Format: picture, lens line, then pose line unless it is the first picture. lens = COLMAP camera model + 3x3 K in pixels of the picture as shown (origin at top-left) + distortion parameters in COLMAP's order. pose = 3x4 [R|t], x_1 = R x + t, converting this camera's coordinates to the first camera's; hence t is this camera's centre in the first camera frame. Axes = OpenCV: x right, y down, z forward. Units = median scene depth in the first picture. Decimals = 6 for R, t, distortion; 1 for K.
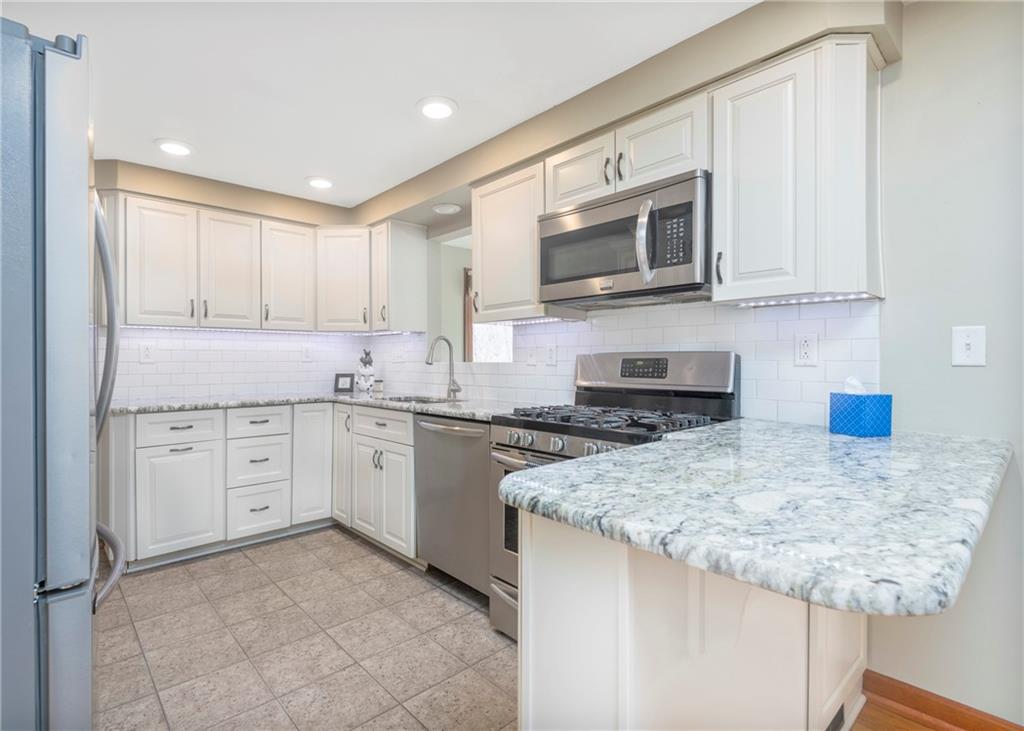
lens RADIAL K [[500.6, 0, 469.5], [0, 500.6, 358.9], [0, 0, 1]] dist [0.002759, 0.000081]
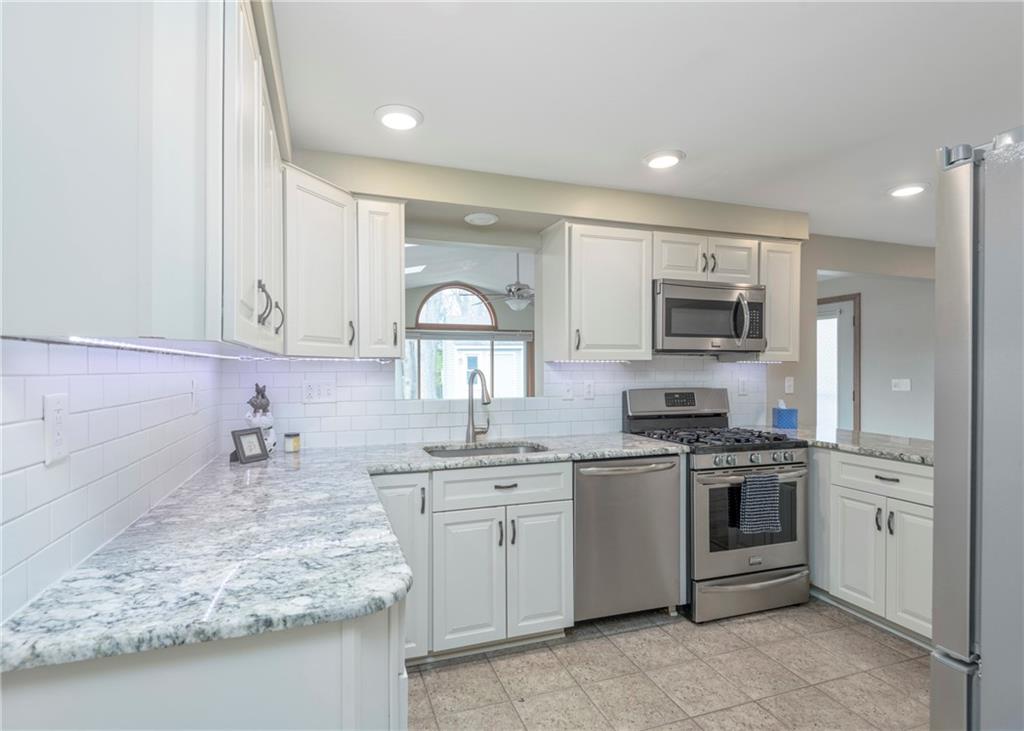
lens RADIAL K [[500.6, 0, 506.2], [0, 500.6, 371.5], [0, 0, 1]] dist [0.002759, 0.000081]
pose [[0.369129, 0.001674, 0.929377, -0.999776], [0.000850, 0.999997, -0.002139, -0.049969], [-0.929378, 0.001580, 0.369127, 0.796728]]
